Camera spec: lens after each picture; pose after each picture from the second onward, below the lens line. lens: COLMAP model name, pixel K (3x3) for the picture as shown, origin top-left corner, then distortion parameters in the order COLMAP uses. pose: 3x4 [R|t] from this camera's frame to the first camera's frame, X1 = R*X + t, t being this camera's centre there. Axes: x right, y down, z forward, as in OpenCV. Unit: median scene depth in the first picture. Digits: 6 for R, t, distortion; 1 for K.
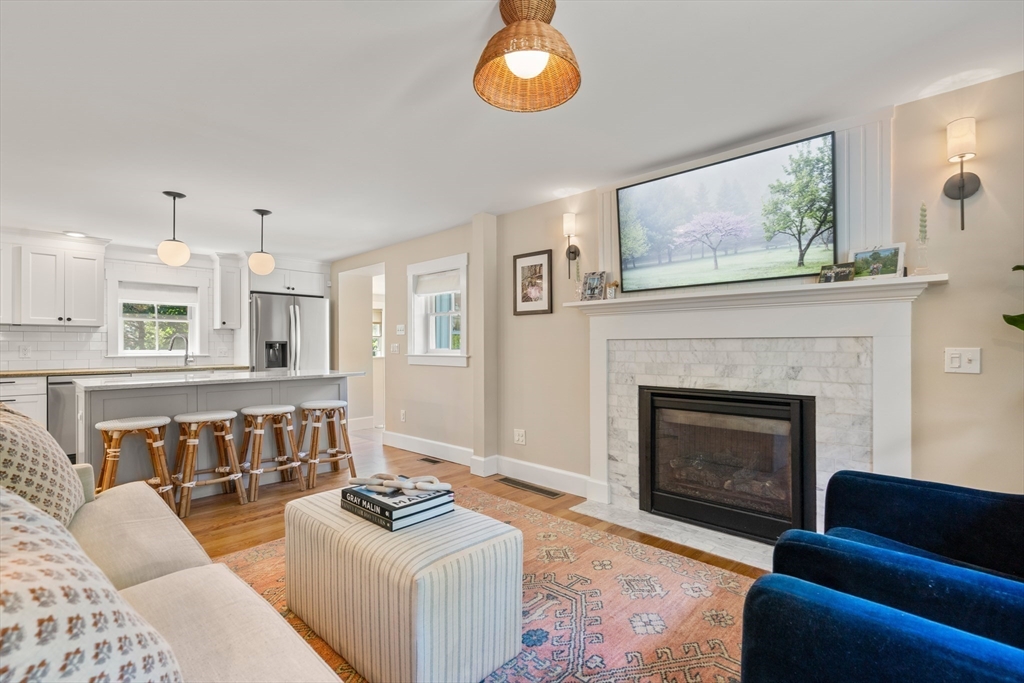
lens RADIAL K [[464.3, 0, 508.5], [0, 464.3, 344.1], [0, 0, 1]] dist [-0.001227, 0.000287]
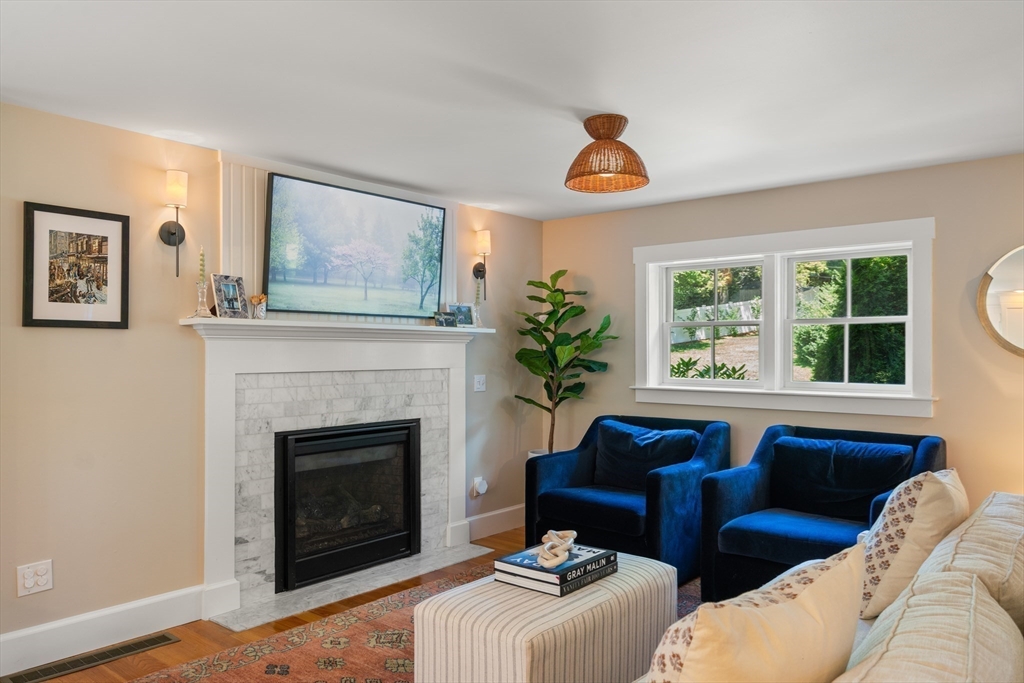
lens RADIAL K [[734.5, 0, 512.0], [0, 734.5, 341.5], [0, 0, 1]] dist [0.005593, 0.002109]
pose [[-0.062711, 0.013927, 0.997935, -0.991270], [-0.001393, 0.999900, -0.014042, -0.046990], [-0.998031, -0.002271, -0.062685, 0.702084]]
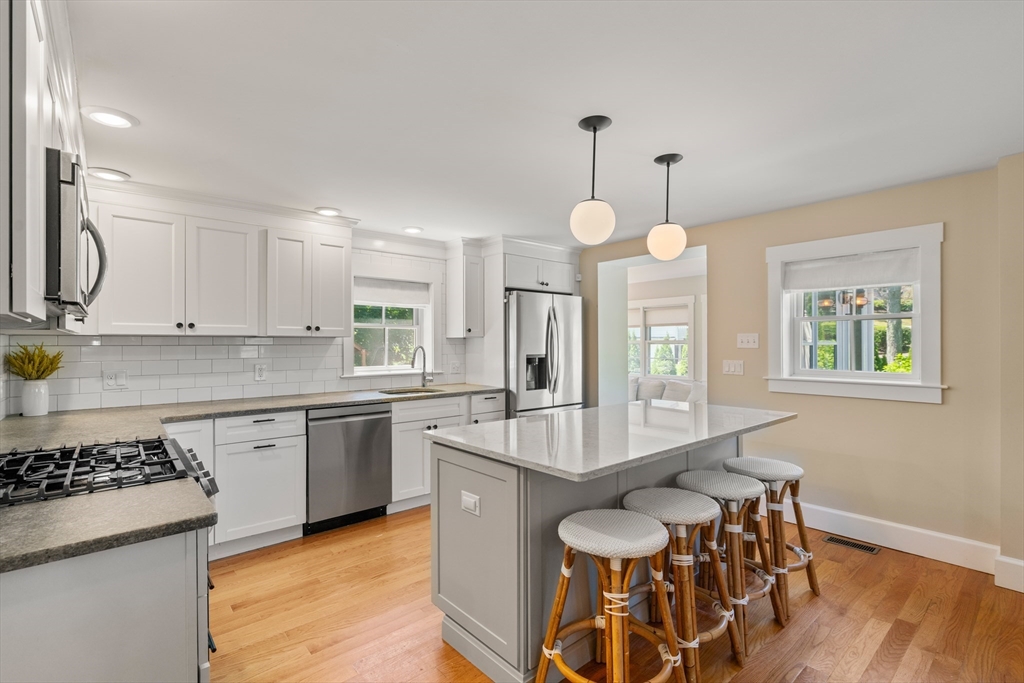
lens RADIAL K [[477.1, 0, 513.6], [0, 477.1, 338.8], [0, 0, 1]] dist [-0.001604, 0.000611]
pose [[0.994747, 0.000202, -0.102362, -0.854451], [-0.000715, 0.999987, -0.004976, -0.051382], [0.102359, 0.005023, 0.994735, 0.428919]]
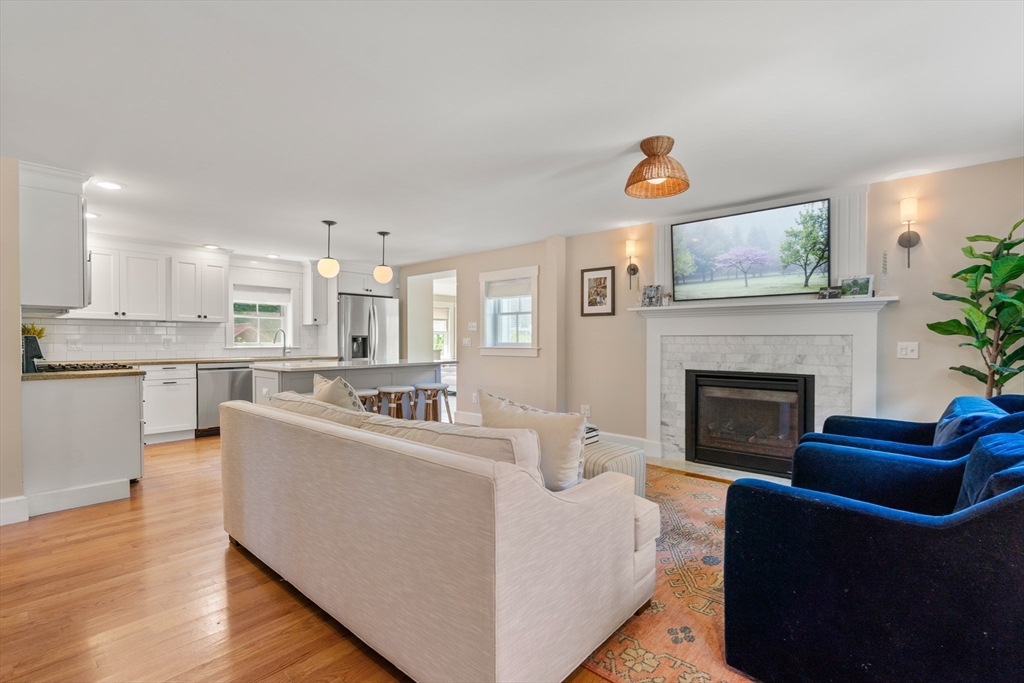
lens RADIAL K [[469.6, 0, 511.8], [0, 469.6, 344.6], [0, 0, 1]] dist [-0.002313, -0.000234]
pose [[0.999657, 0.003657, 0.025938, -0.272890], [-0.003989, 0.999911, 0.012738, 0.000079], [-0.025889, -0.012837, 0.999582, -0.372624]]
